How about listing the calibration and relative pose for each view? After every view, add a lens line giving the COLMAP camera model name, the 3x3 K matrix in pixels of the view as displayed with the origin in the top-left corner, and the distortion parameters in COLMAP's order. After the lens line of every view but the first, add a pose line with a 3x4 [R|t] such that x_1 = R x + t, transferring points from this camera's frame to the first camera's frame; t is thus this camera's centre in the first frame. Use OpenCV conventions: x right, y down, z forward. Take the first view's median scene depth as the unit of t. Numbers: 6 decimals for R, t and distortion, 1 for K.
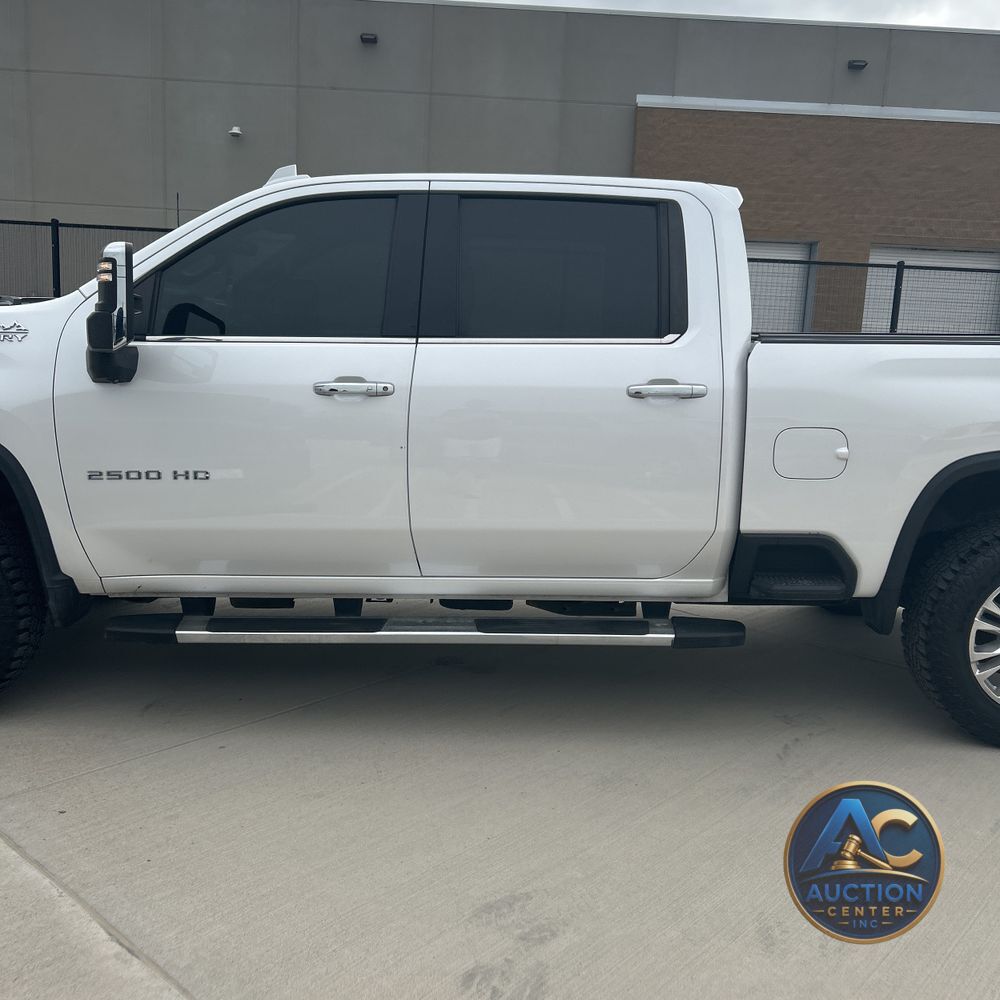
lens RADIAL K [[1012.5, 0, 487.7], [0, 1012.5, 498.4], [0, 0, 1]] dist [0.060204, -0.086010]
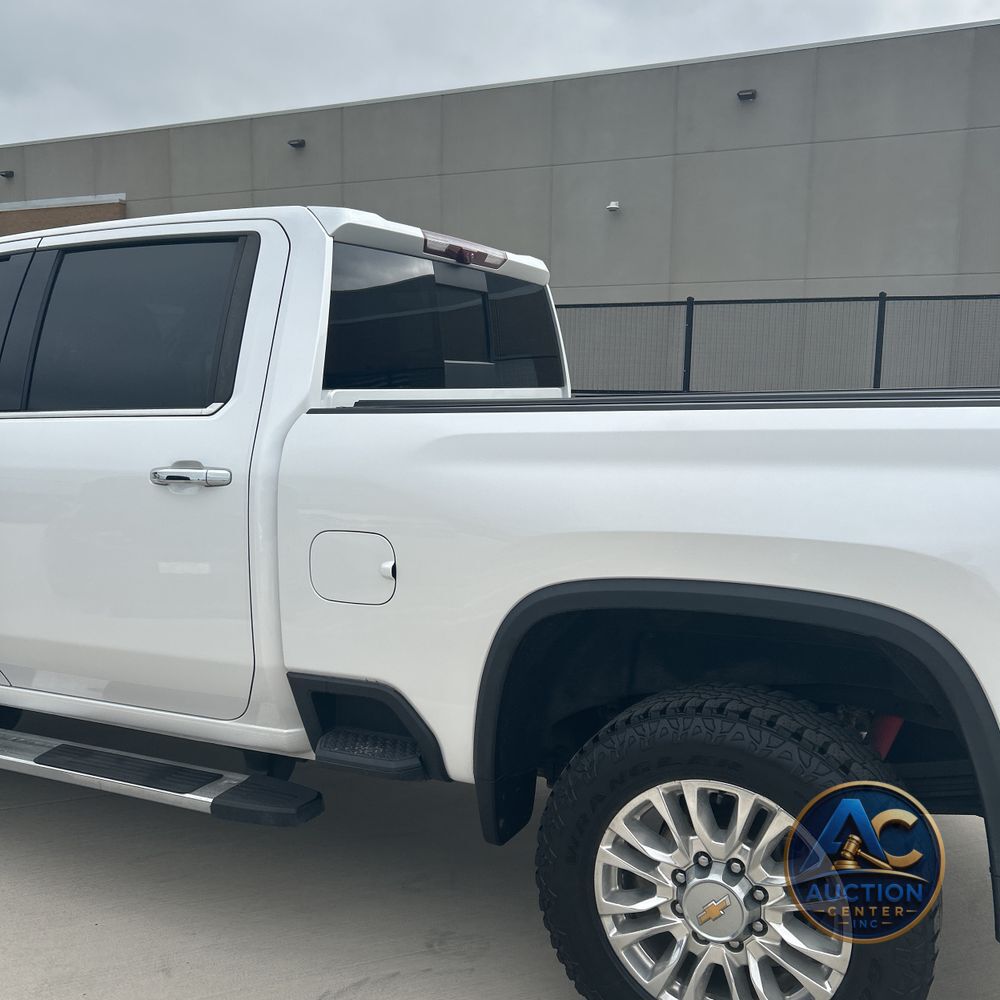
lens RADIAL K [[1006.4, 0, 486.7], [0, 1006.4, 509.6], [0, 0, 1]] dist [0.092581, -0.171380]
pose [[0.889244, 0.025427, -0.456726, 0.692925], [-0.050365, 0.997826, -0.042509, -0.057056], [0.454652, 0.060804, 0.888591, 0.404597]]
